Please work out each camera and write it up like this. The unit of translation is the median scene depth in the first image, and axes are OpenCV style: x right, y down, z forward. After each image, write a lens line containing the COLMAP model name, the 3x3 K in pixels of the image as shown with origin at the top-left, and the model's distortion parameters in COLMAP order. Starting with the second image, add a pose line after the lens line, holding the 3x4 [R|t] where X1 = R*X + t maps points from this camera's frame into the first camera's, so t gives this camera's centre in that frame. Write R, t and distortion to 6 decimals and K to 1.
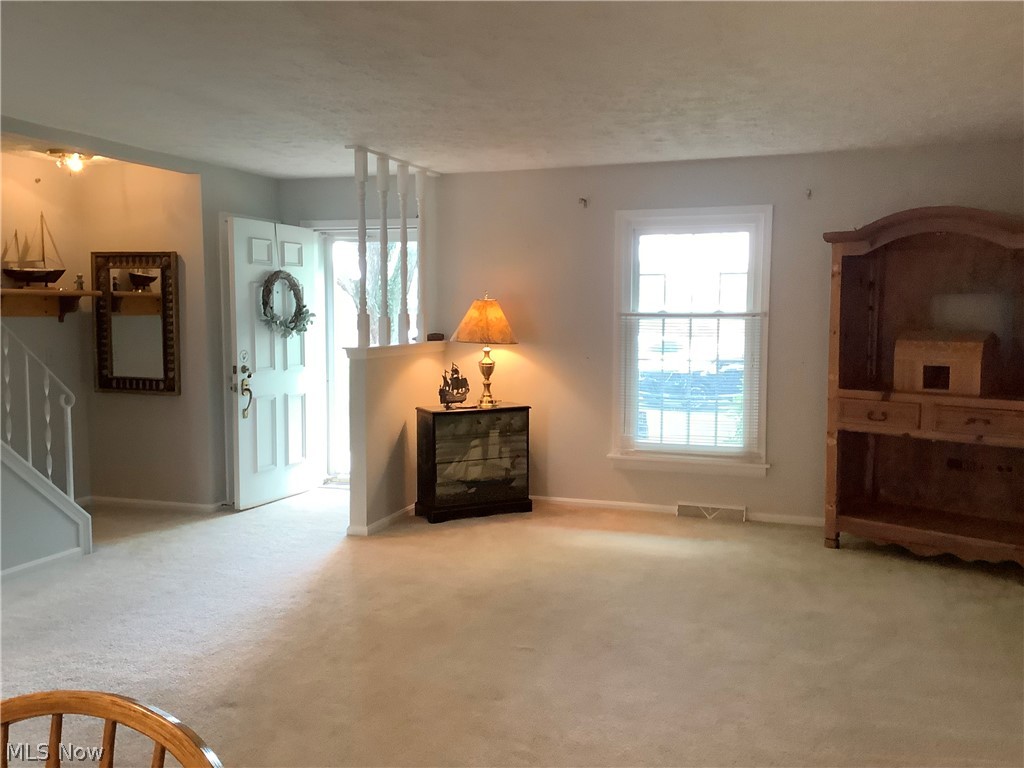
lens RADIAL K [[929.3, 0, 524.7], [0, 929.3, 382.0], [0, 0, 1]] dist [0.170290, -0.246040]
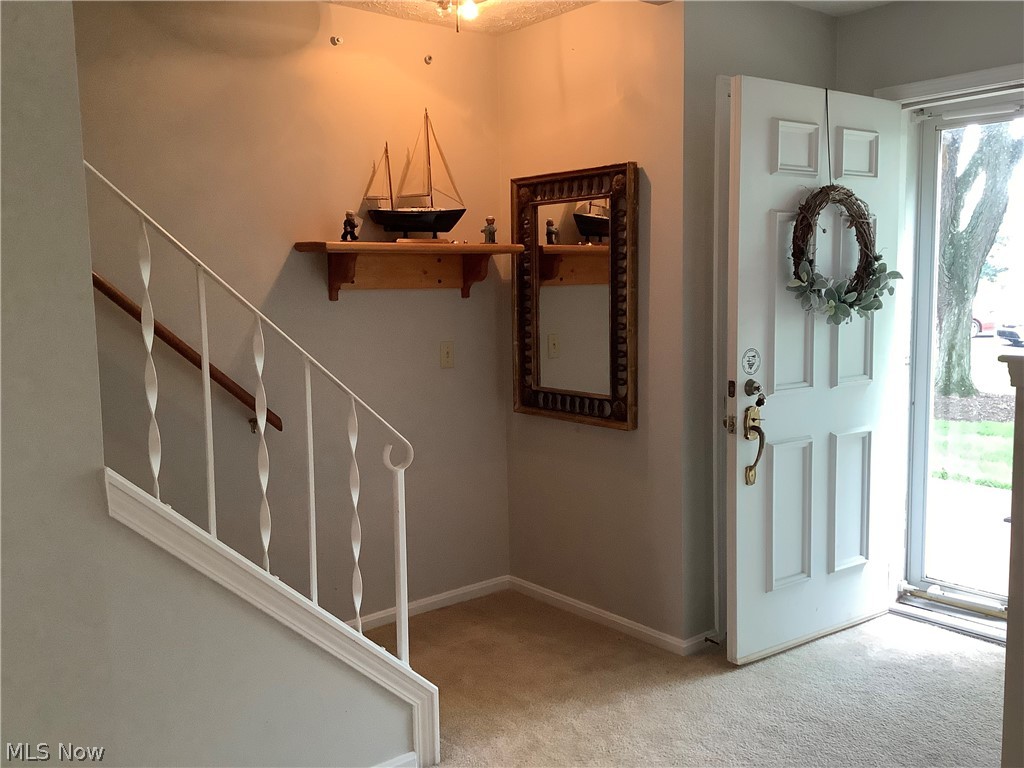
lens RADIAL K [[929.3, 0, 524.7], [0, 929.3, 382.0], [0, 0, 1]] dist [0.170290, -0.246040]
pose [[0.855408, 0.038492, -0.516523, -0.140913], [-0.022131, 0.999040, 0.037799, -0.031984], [0.517482, -0.020903, 0.855438, 0.503217]]
